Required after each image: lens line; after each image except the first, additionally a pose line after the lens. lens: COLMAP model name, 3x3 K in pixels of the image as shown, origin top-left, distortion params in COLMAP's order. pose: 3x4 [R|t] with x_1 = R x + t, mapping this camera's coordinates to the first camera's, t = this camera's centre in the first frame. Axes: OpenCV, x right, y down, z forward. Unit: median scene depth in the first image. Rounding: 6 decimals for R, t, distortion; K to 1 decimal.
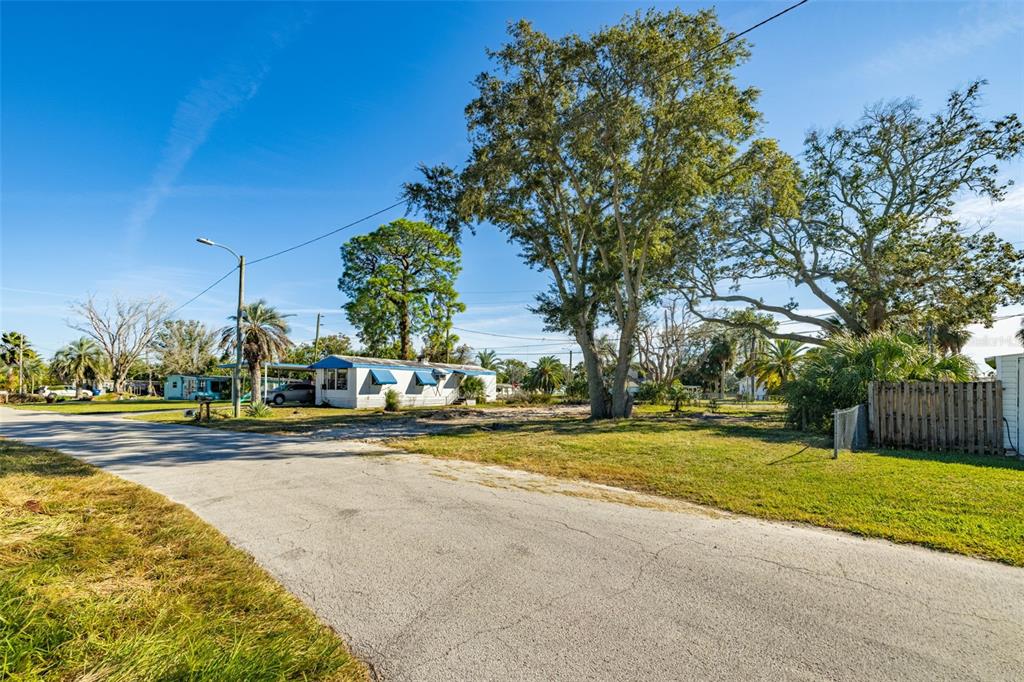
lens RADIAL K [[439.2, 0, 496.7], [0, 439.2, 387.2], [0, 0, 1]] dist [0.009827, -0.002632]
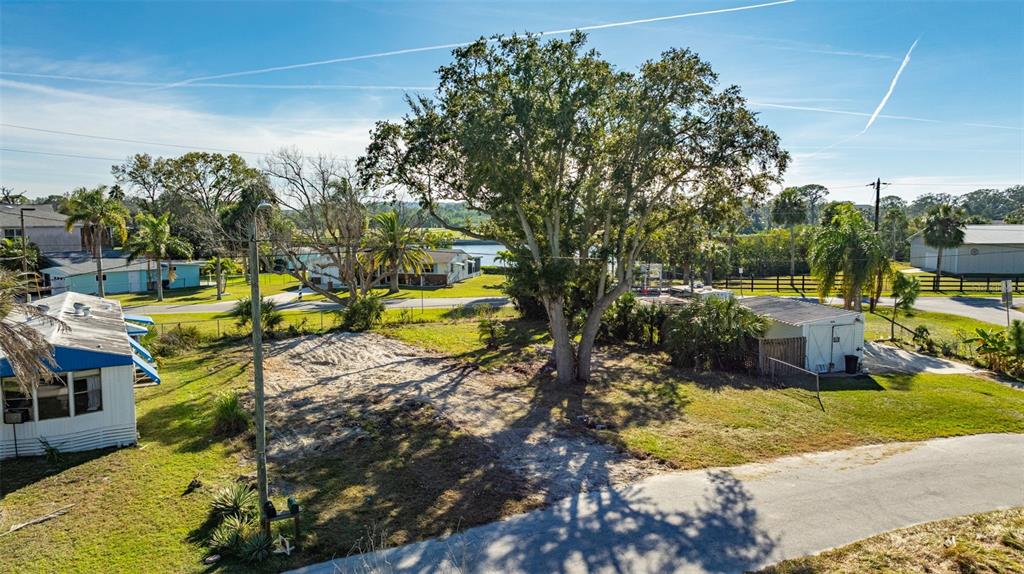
lens RADIAL K [[734.3, 0, 520.7], [0, 734.3, 284.1], [0, 0, 1]] dist [0.003568, 0.027384]
pose [[0.456887, -0.092395, 0.884713, -1.054997], [0.004120, 0.994800, 0.101764, -0.268130], [-0.889515, -0.042850, 0.454892, 0.297184]]
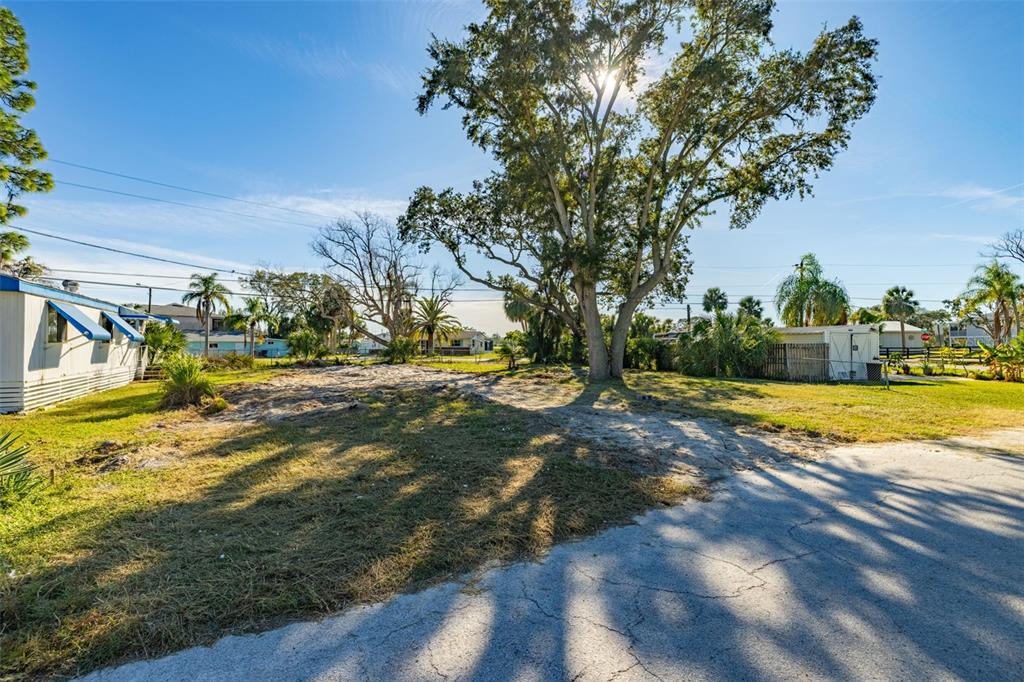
lens RADIAL K [[439.2, 0, 515.7], [0, 439.2, 337.5], [0, 0, 1]] dist [0.009827, -0.002632]
pose [[0.449825, 0.006861, 0.893090, -0.571673], [-0.000622, 0.999973, -0.007368, -0.010046], [-0.893116, 0.002759, 0.449817, 0.624302]]
